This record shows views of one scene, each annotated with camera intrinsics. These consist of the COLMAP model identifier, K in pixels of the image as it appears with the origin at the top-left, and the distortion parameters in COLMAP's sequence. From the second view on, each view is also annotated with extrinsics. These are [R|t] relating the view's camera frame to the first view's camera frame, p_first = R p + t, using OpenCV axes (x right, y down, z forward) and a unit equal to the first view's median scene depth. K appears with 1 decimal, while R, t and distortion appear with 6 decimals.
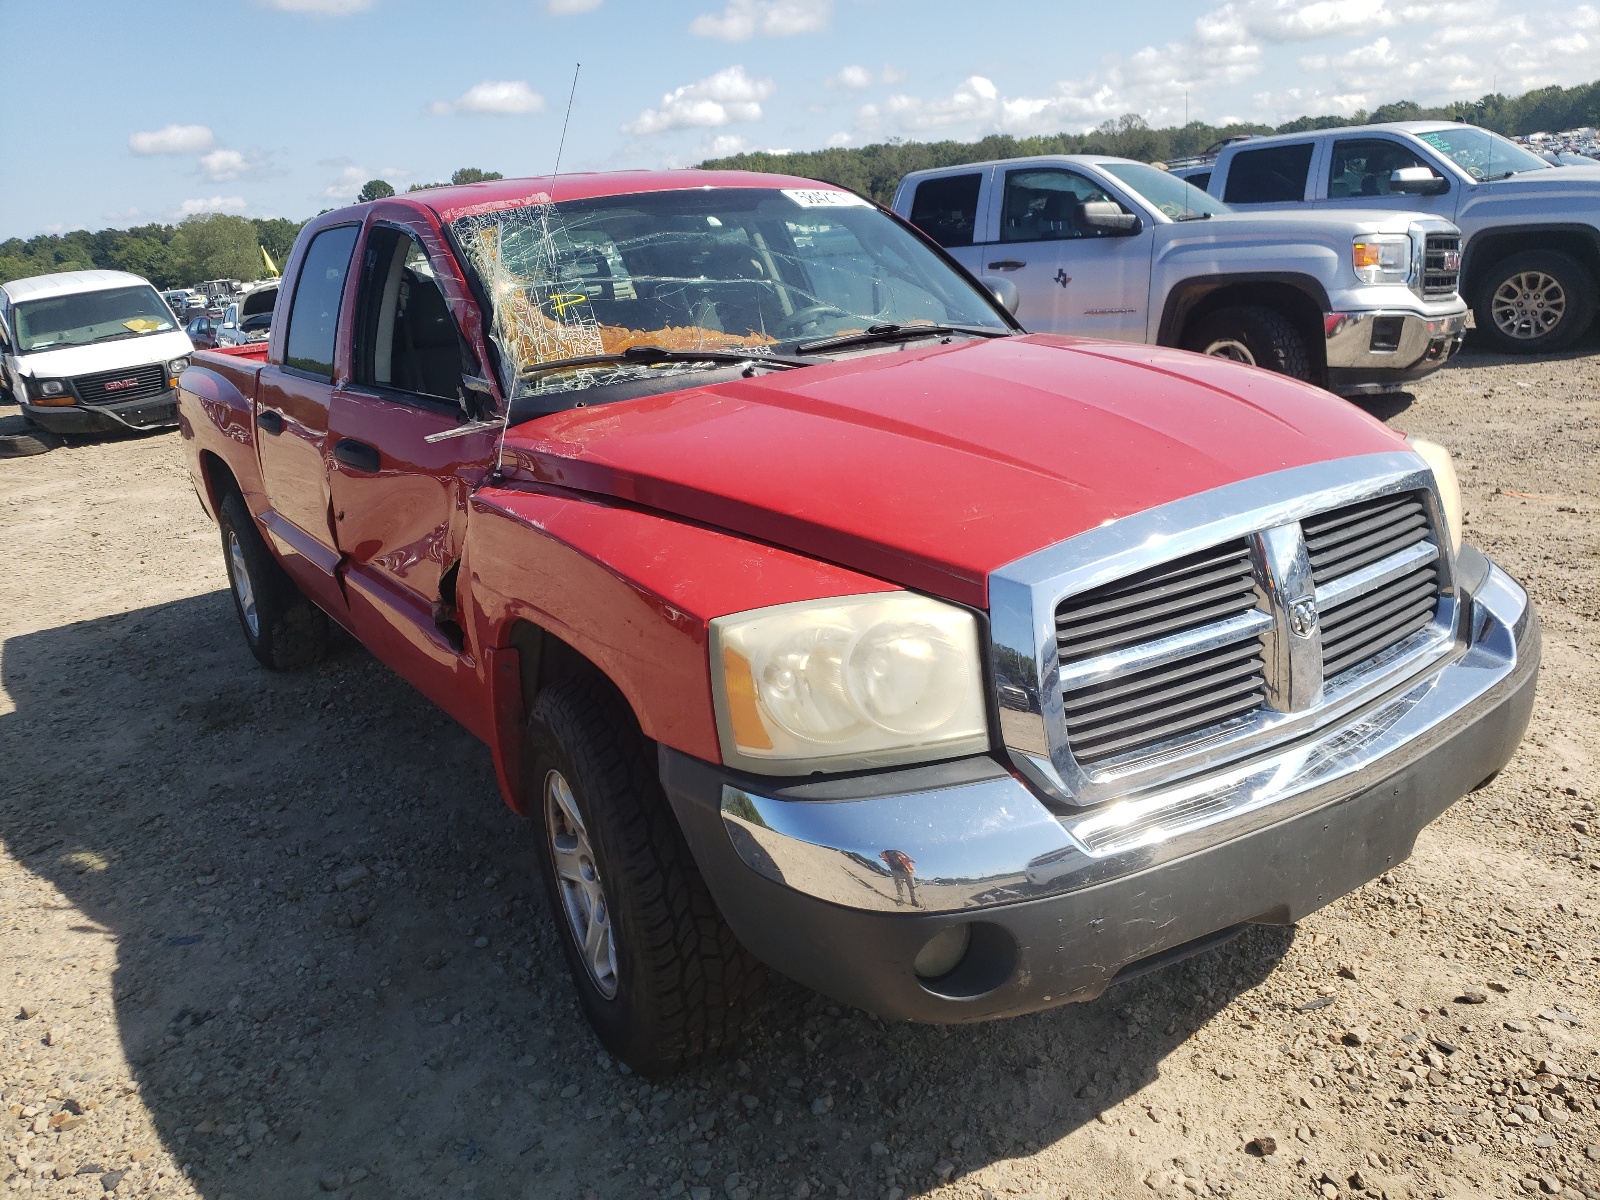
lens RADIAL K [[1209.3, 0, 800.0], [0, 1209.3, 600.0], [0, 0, 1]] dist [0.025016, 0.006722]
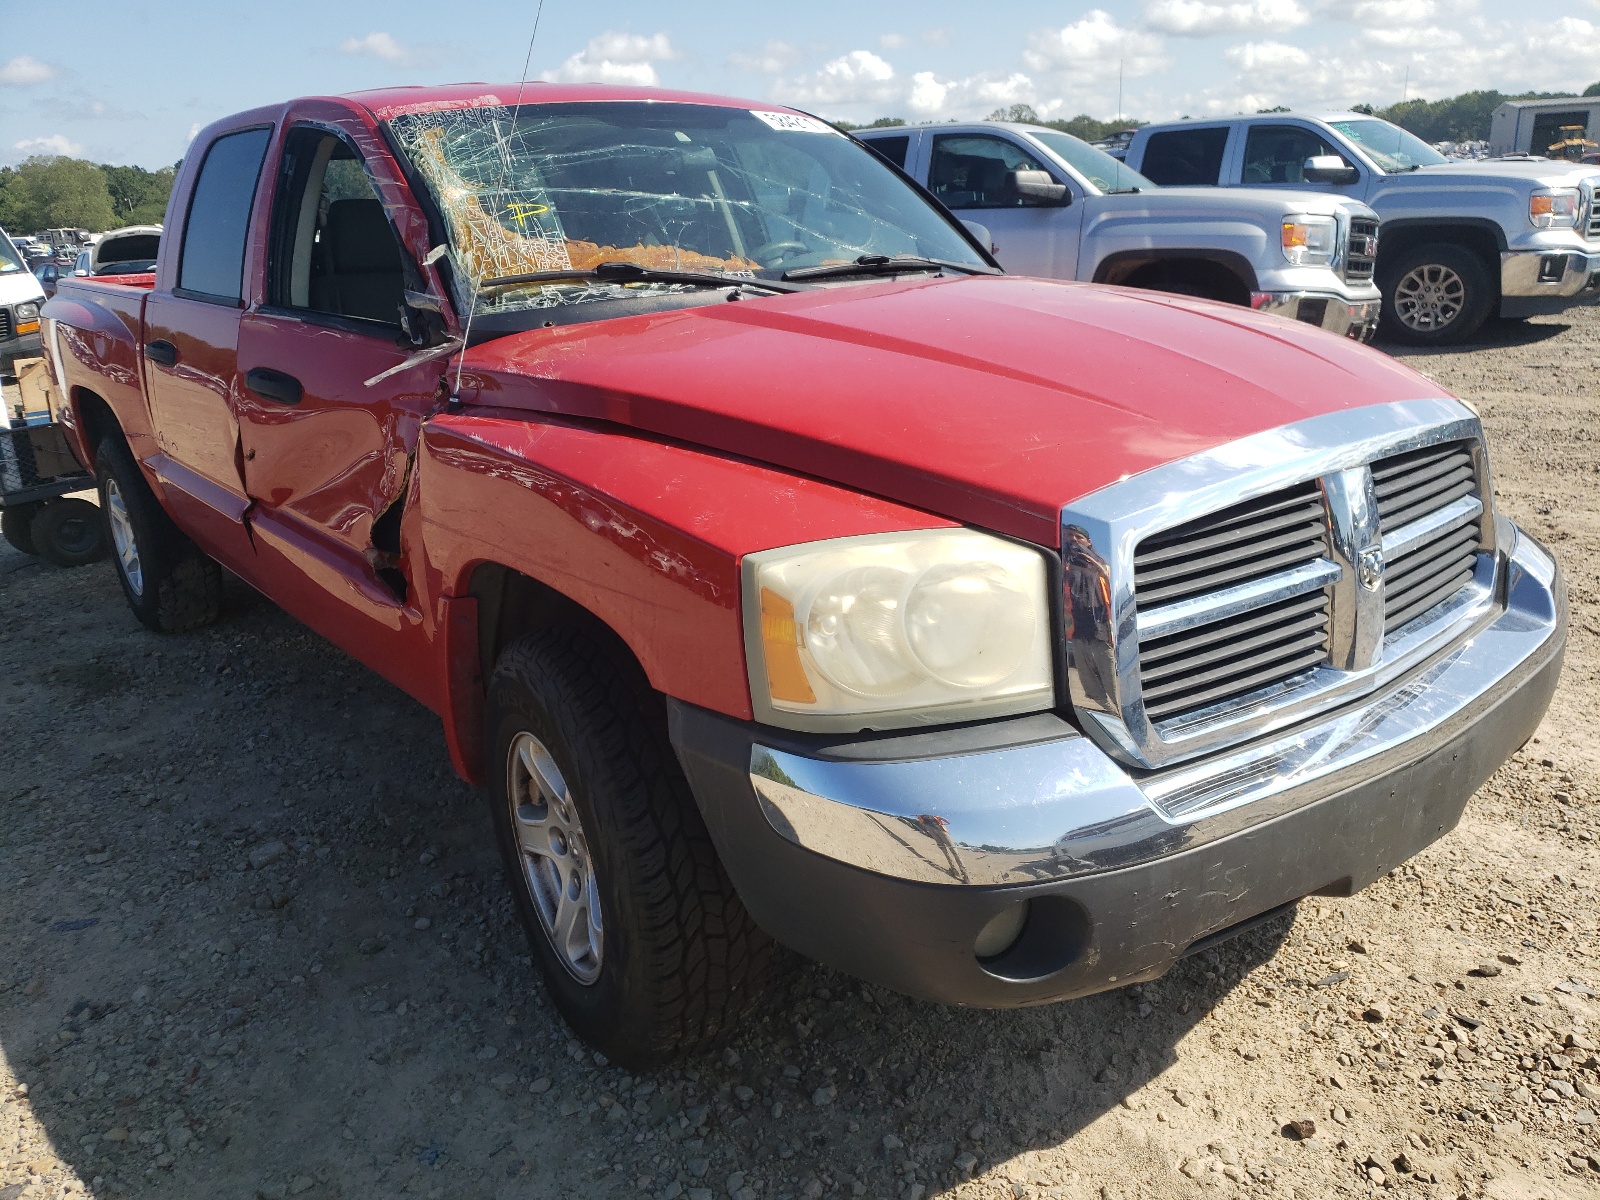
lens RADIAL K [[1212.2, 0, 800.0], [0, 1212.2, 628.2], [0, 0, 1]] dist [0.023566, 0.006270]
pose [[0.995558, 0.014126, 0.093085, -0.083565], [-0.017664, 0.999148, 0.037290, 0.026146], [-0.092479, -0.038769, 0.994960, 0.091217]]
